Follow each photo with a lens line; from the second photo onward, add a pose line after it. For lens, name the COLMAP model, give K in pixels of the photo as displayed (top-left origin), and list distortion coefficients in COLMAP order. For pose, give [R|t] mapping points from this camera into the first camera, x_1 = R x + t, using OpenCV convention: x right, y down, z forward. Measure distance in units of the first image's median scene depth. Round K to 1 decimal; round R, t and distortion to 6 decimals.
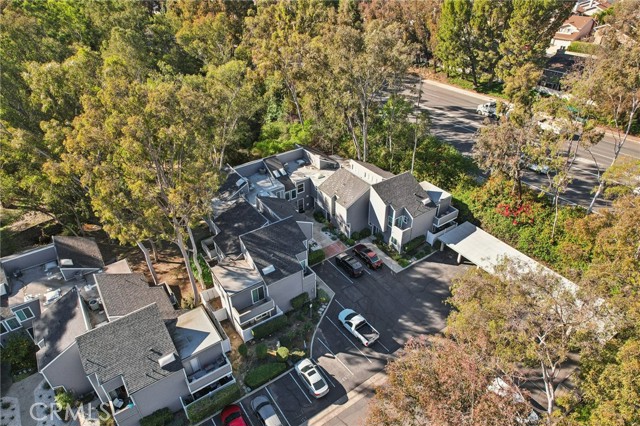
lens RADIAL K [[407.9, 0, 320.0], [0, 407.9, 213.0], [0, 0, 1]] dist [-0.063292, 0.084889]
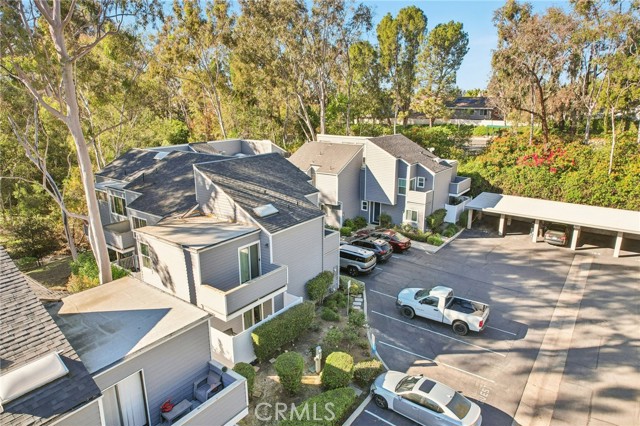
lens RADIAL K [[407.9, 0, 320.0], [0, 407.9, 213.0], [0, 0, 1]] dist [-0.063292, 0.084889]
pose [[0.948587, -0.075603, 0.307354, -0.165159], [0.167883, 0.943382, -0.286086, 0.225452], [-0.268323, 0.322977, 0.907573, 0.410046]]
